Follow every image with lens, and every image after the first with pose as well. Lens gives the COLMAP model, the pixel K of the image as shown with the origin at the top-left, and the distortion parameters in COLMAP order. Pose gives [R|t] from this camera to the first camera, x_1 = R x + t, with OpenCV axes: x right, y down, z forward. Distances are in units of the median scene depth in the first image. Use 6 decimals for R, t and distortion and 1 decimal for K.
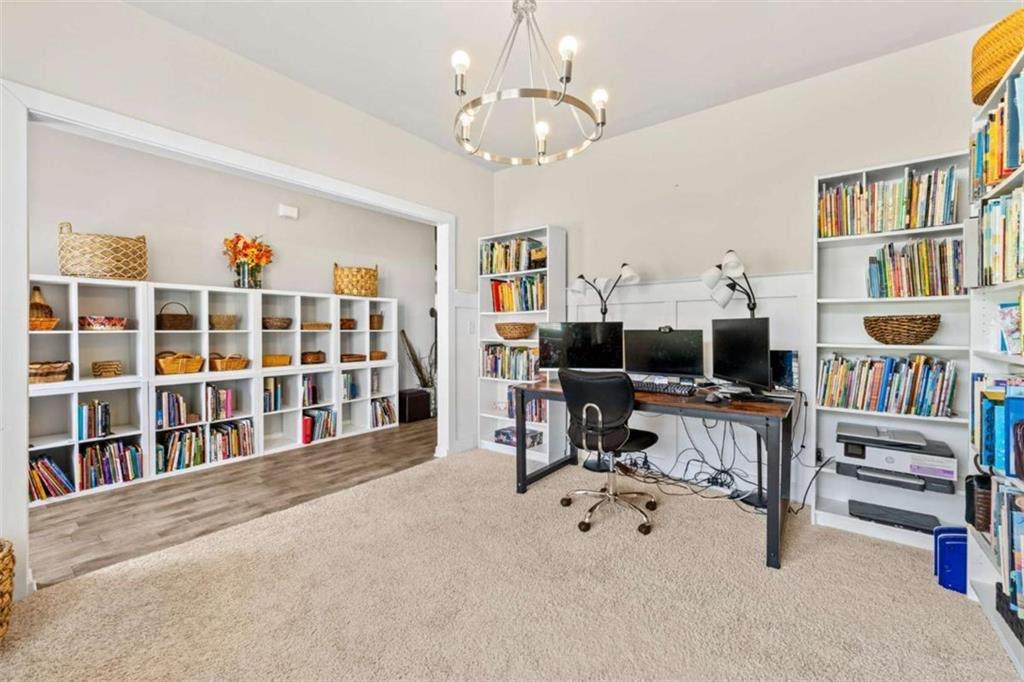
lens RADIAL K [[416.3, 0, 528.1], [0, 416.3, 334.6], [0, 0, 1]] dist [0.001979, -0.002319]
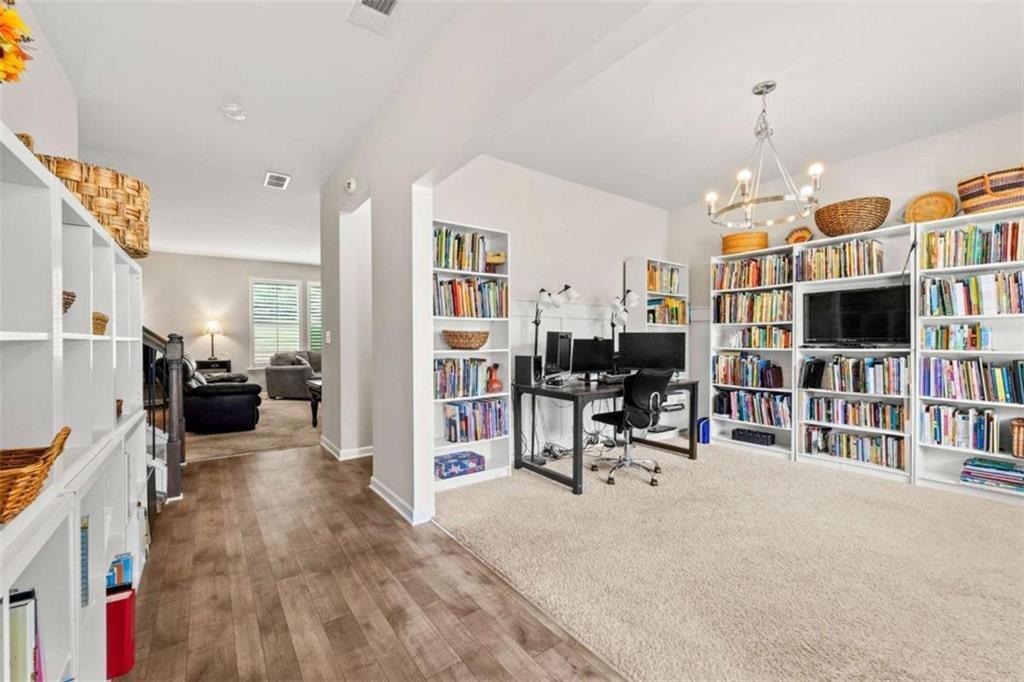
lens RADIAL K [[416.3, 0, 512.8], [0, 416.3, 344.3], [0, 0, 1]] dist [0.001979, -0.002319]
pose [[0.301751, -0.008869, 0.953345, -0.971602], [0.009153, 0.999938, 0.006406, -0.005053], [-0.953343, 0.006793, 0.301813, 0.765262]]
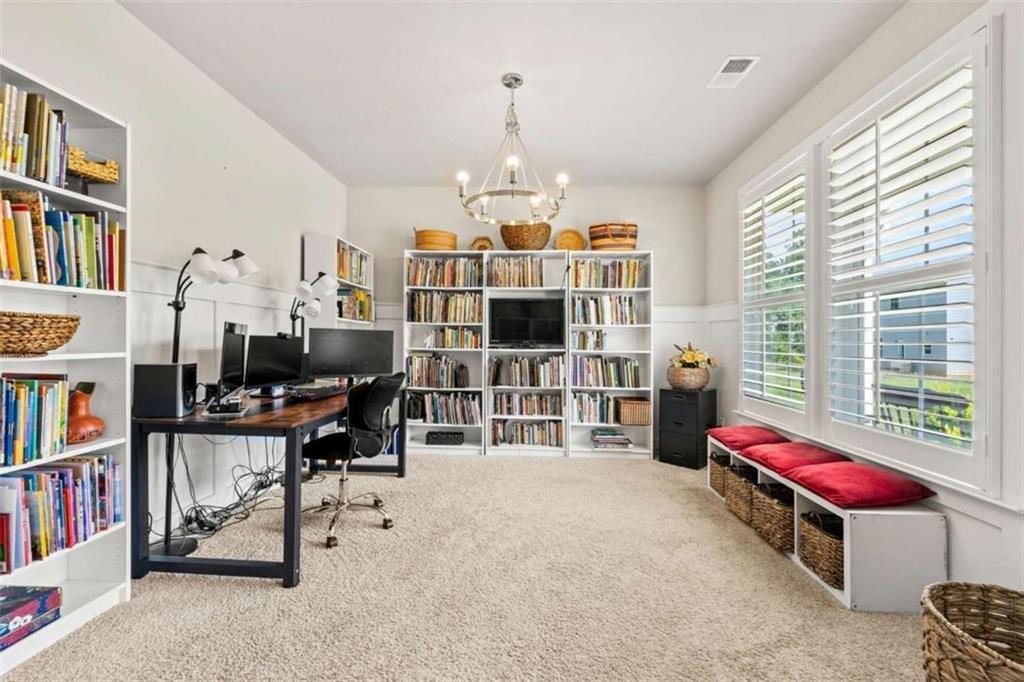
lens RADIAL K [[416.3, 0, 523.1], [0, 416.3, 341.4], [0, 0, 1]] dist [0.001979, -0.002319]
pose [[-0.552346, -0.007047, 0.833585, -0.697784], [-0.007309, 0.999967, 0.003610, -0.006820], [-0.833583, -0.004099, -0.552379, 0.966578]]
